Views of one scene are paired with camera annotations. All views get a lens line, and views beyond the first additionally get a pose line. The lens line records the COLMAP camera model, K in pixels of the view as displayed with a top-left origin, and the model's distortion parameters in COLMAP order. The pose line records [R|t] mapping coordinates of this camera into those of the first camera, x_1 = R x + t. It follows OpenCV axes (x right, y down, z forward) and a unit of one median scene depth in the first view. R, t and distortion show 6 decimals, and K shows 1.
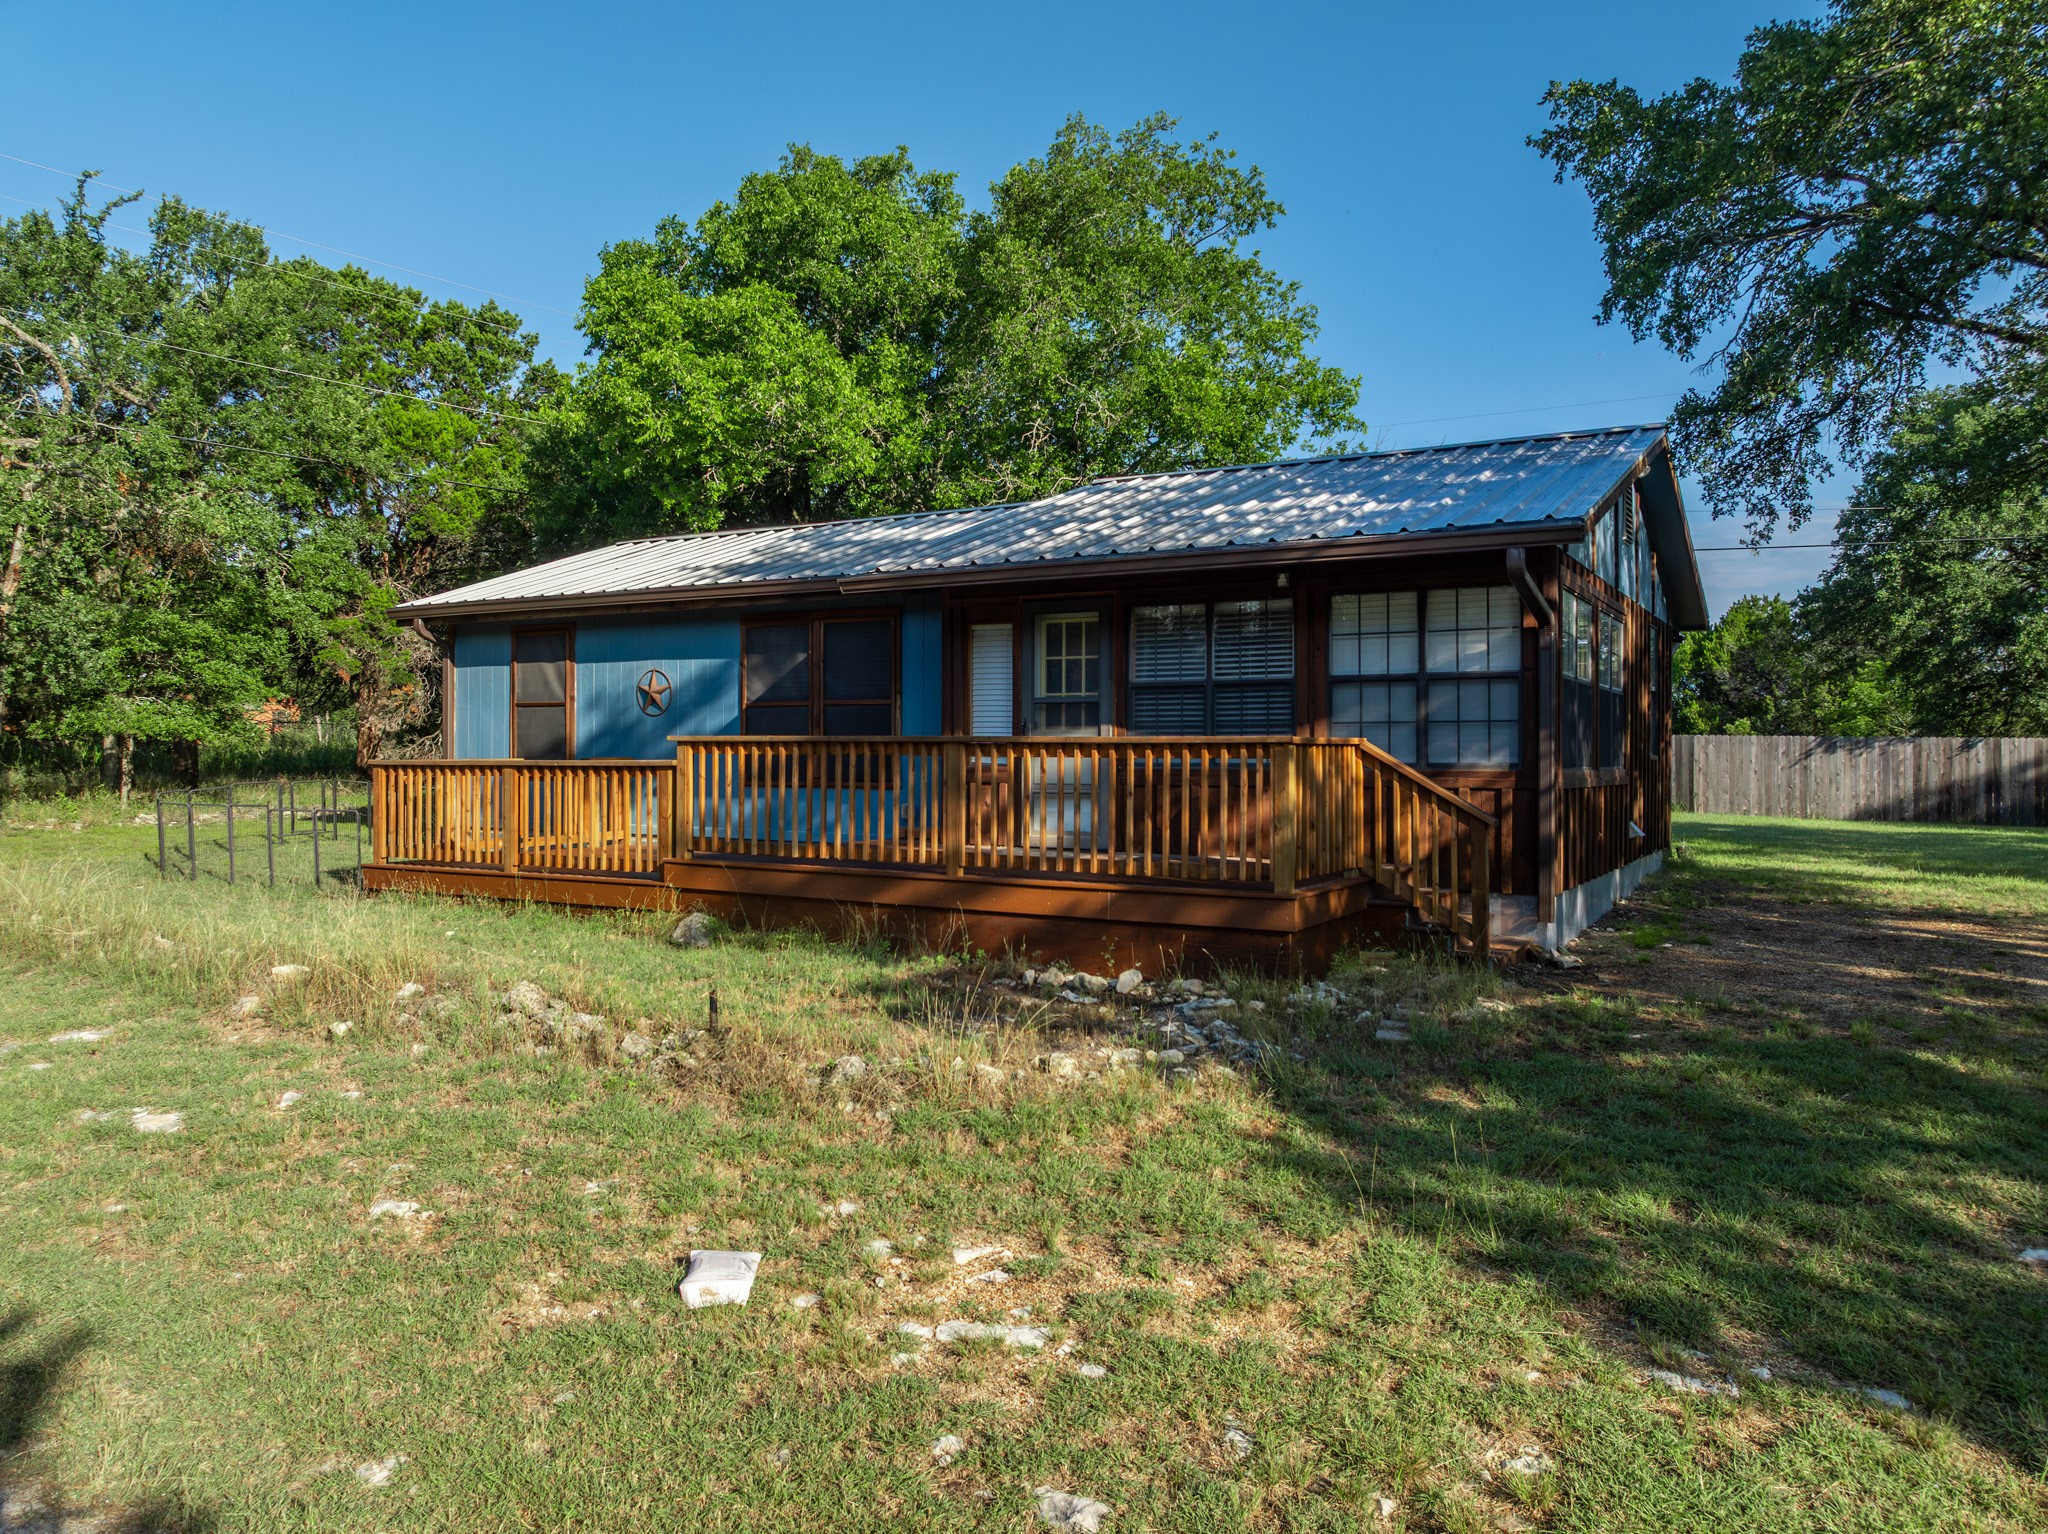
lens RADIAL K [[1452.3, 0, 1015.2], [0, 1452.3, 761.4], [0, 0, 1]] dist [-0.039475, 0.026886]
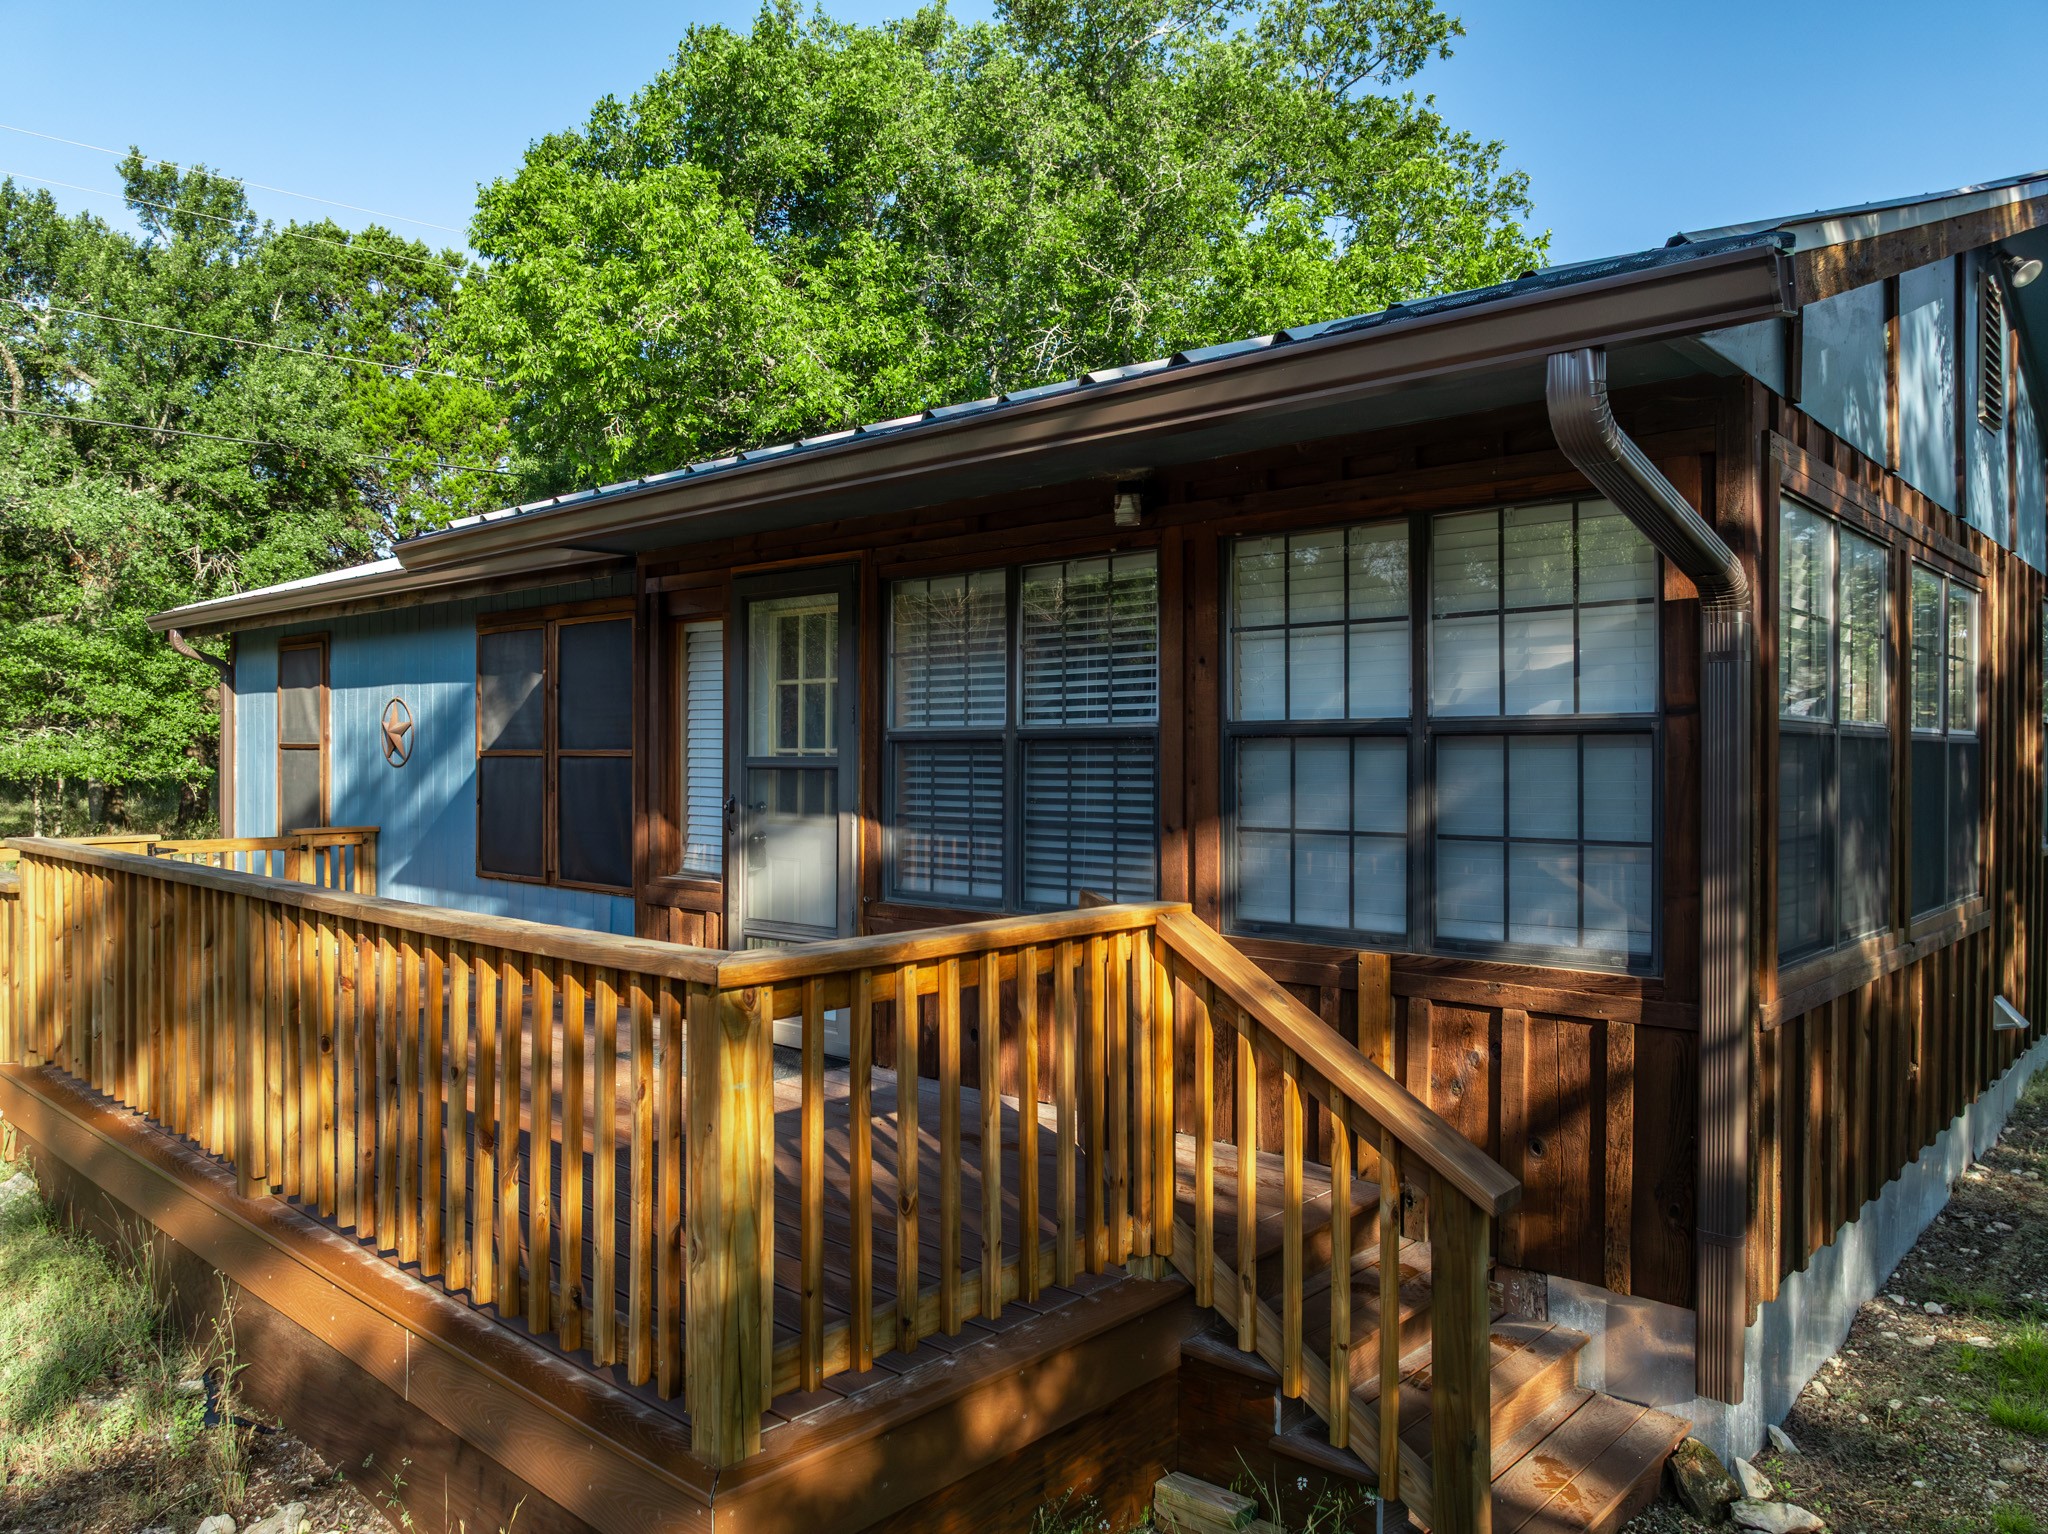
lens RADIAL K [[1452.3, 0, 1021.3], [0, 1452.3, 762.4], [0, 0, 1]] dist [-0.039475, 0.026886]
pose [[0.979016, 0.000213, -0.203783, 0.219144], [-0.000161, 1.000000, 0.000272, -0.042102], [0.203784, -0.000234, 0.979016, 0.495642]]
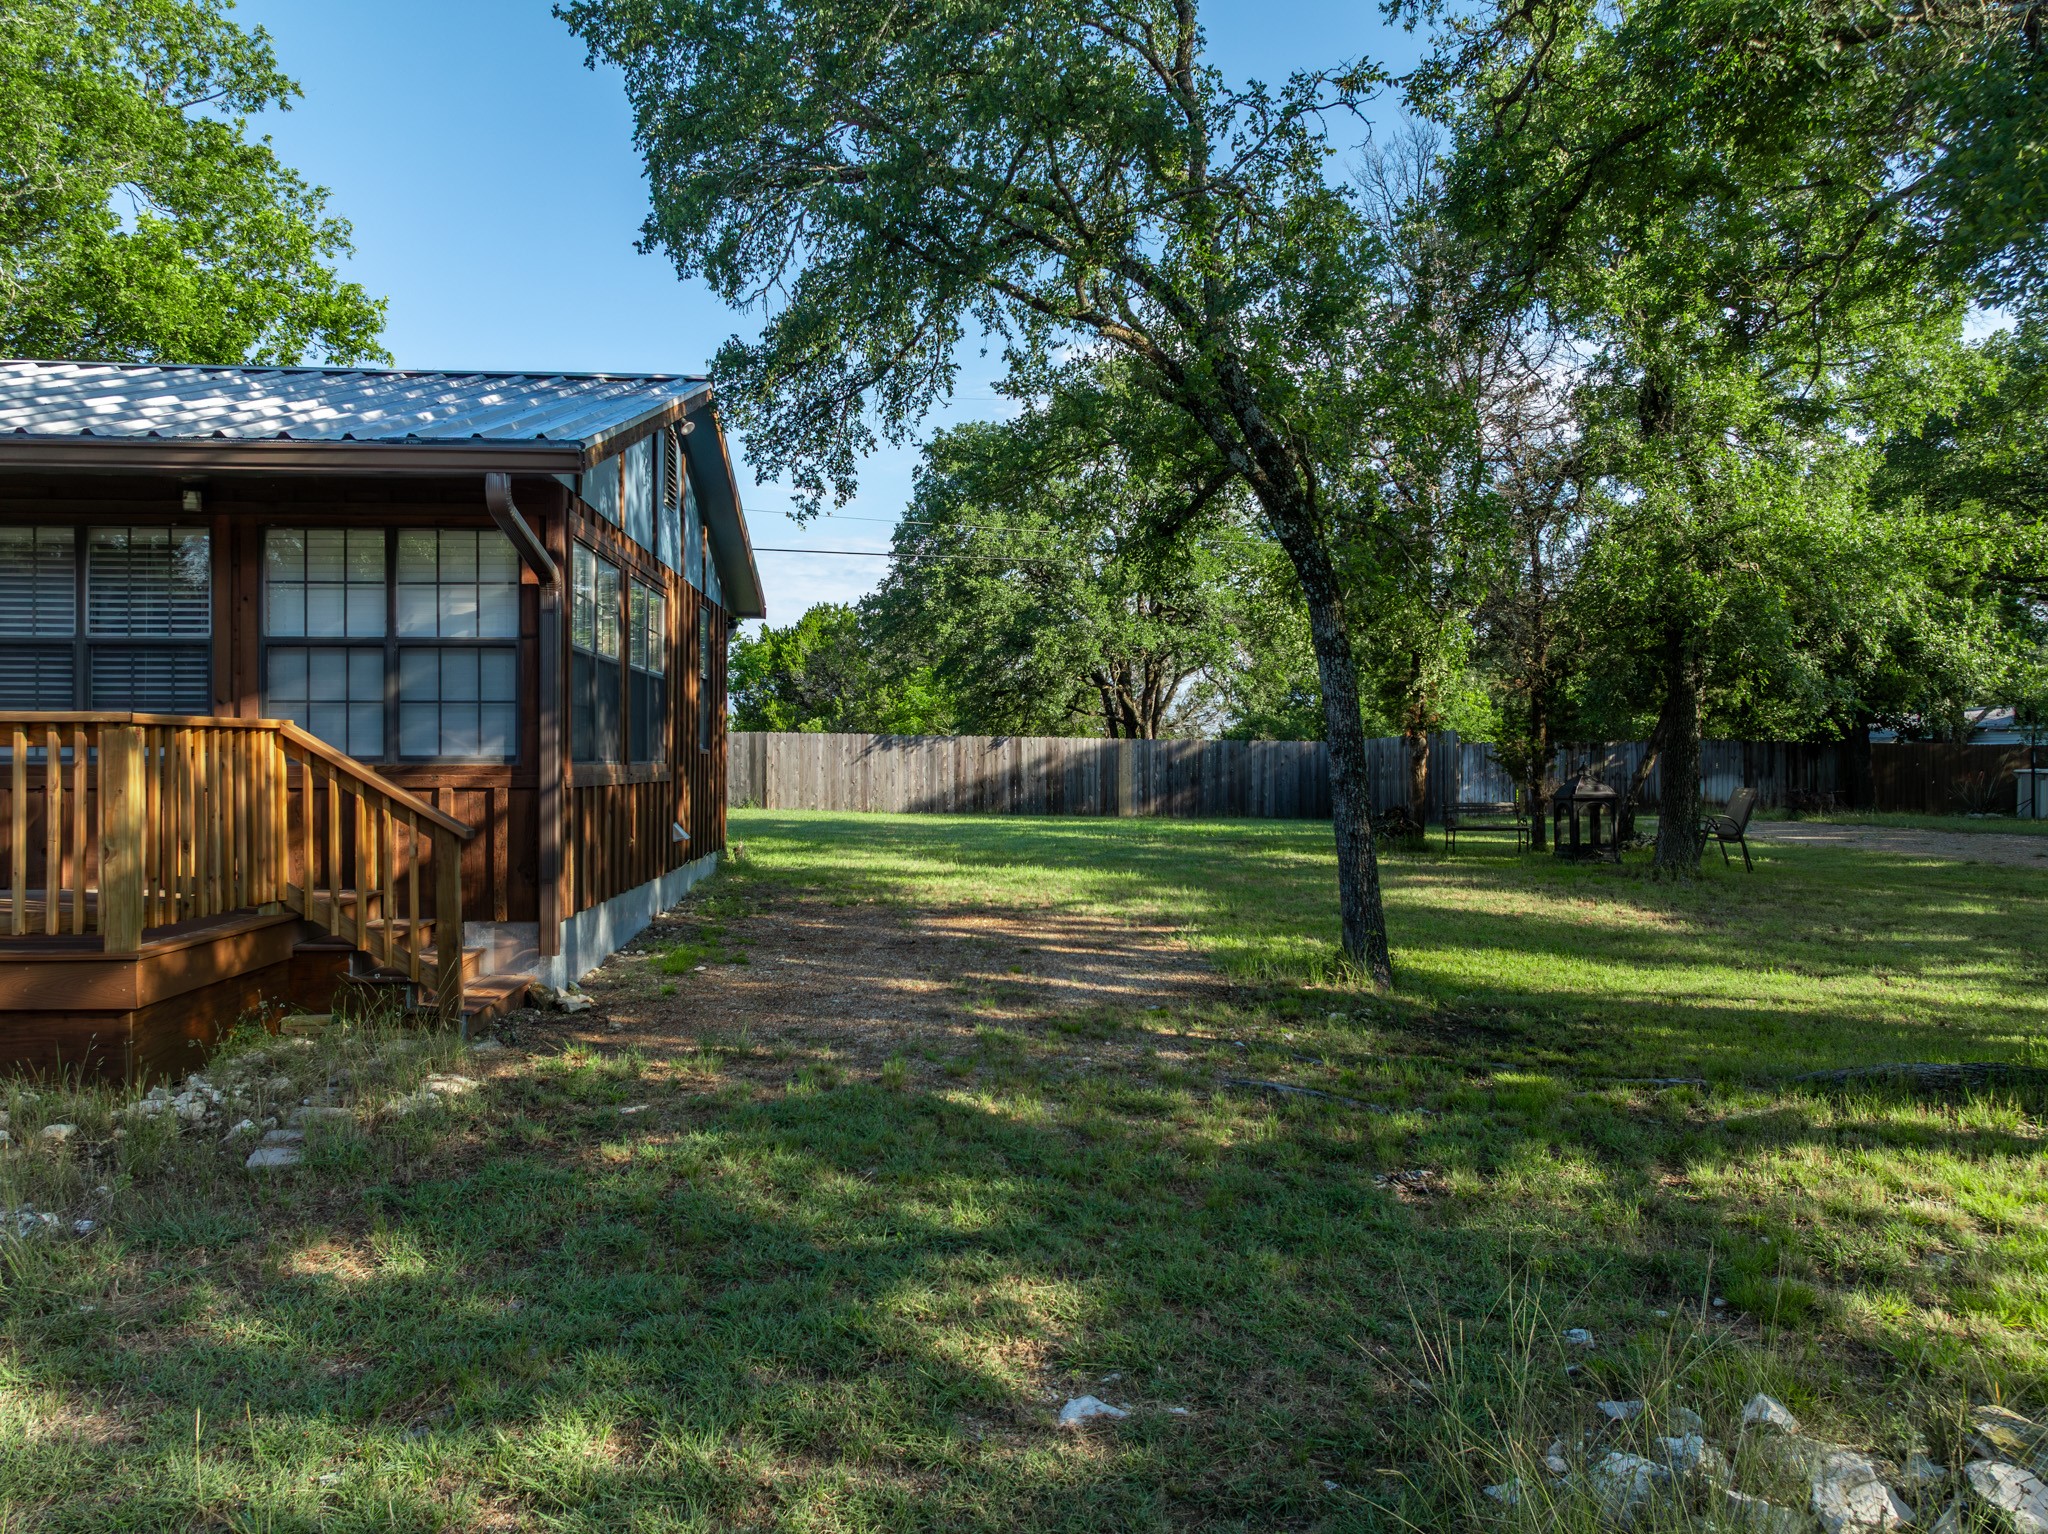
lens RADIAL K [[1452.3, 0, 1035.2], [0, 1452.3, 761.4], [0, 0, 1]] dist [-0.039475, 0.026886]
pose [[0.817779, -0.001526, 0.575531, 0.104698], [0.001036, 0.999999, 0.001181, 0.003146], [-0.575532, -0.000369, 0.817779, 0.159000]]
